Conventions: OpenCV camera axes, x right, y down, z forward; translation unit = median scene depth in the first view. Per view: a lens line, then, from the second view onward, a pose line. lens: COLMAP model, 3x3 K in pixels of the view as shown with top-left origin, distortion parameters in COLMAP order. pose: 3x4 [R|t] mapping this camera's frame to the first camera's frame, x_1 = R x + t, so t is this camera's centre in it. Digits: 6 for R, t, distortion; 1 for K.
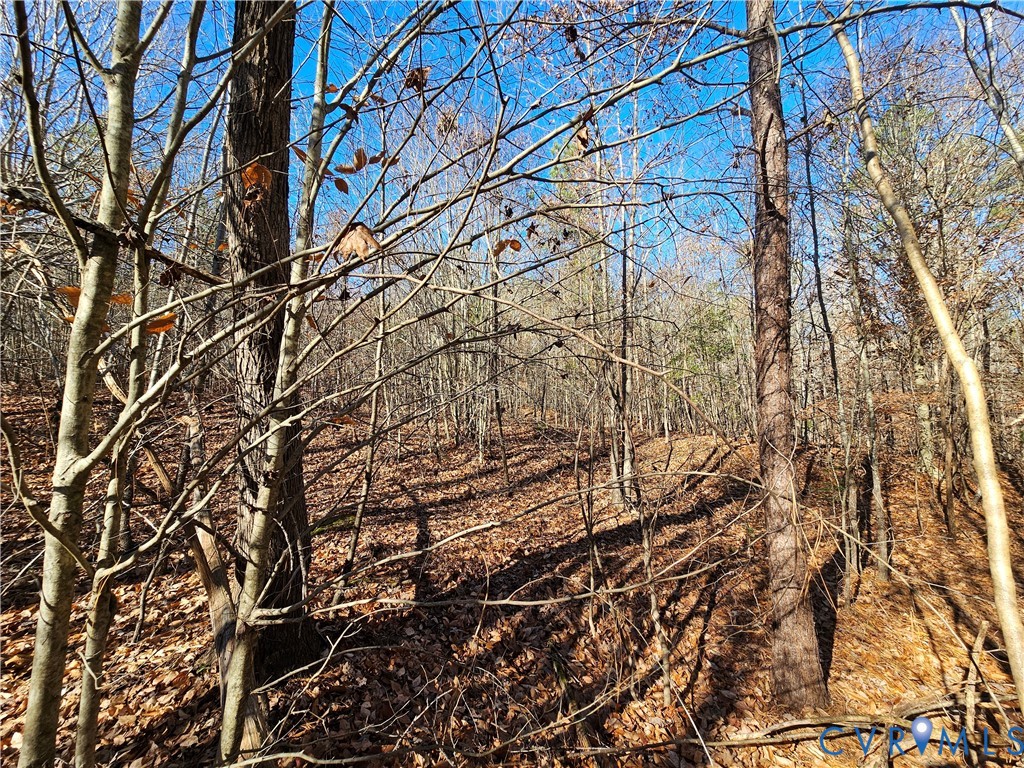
lens RADIAL K [[417.7, 0, 512.0], [0, 417.7, 384.0], [0, 0, 1]] dist [-0.005423, 0.004029]
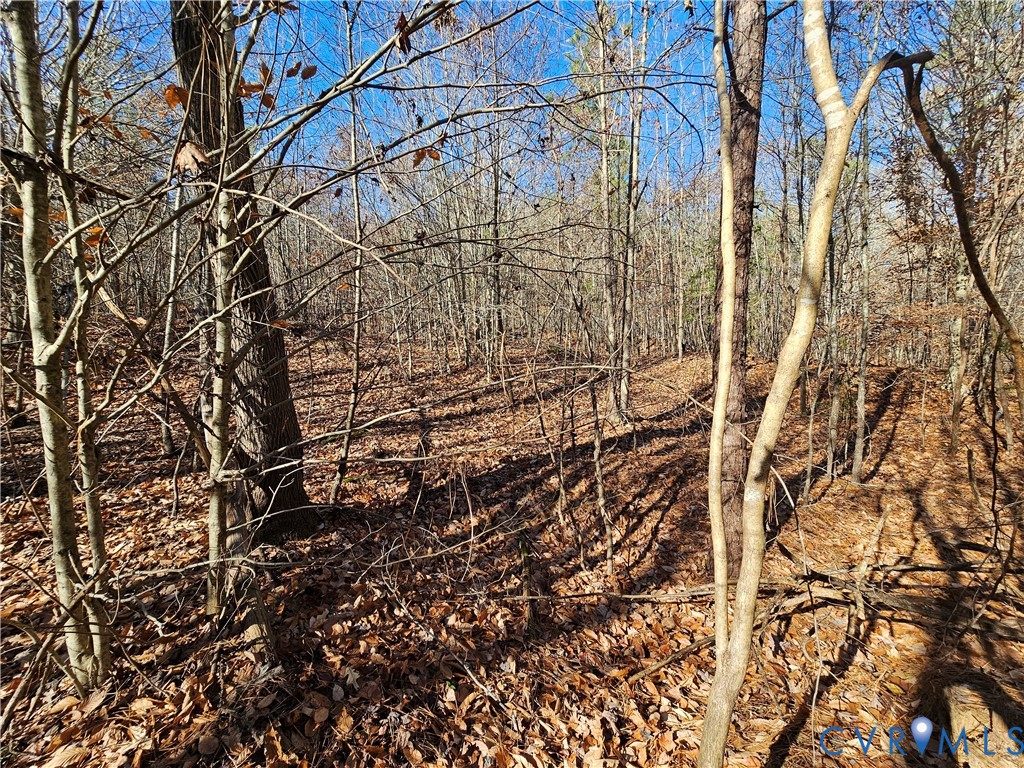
lens RADIAL K [[418.4, 0, 512.0], [0, 418.4, 384.0], [0, 0, 1]] dist [-0.000923, 0.000089]
pose [[0.996993, -0.008652, -0.077002, 0.155219], [0.021837, 0.984841, 0.172079, 0.030800], [0.074346, -0.173243, 0.982069, -0.062866]]
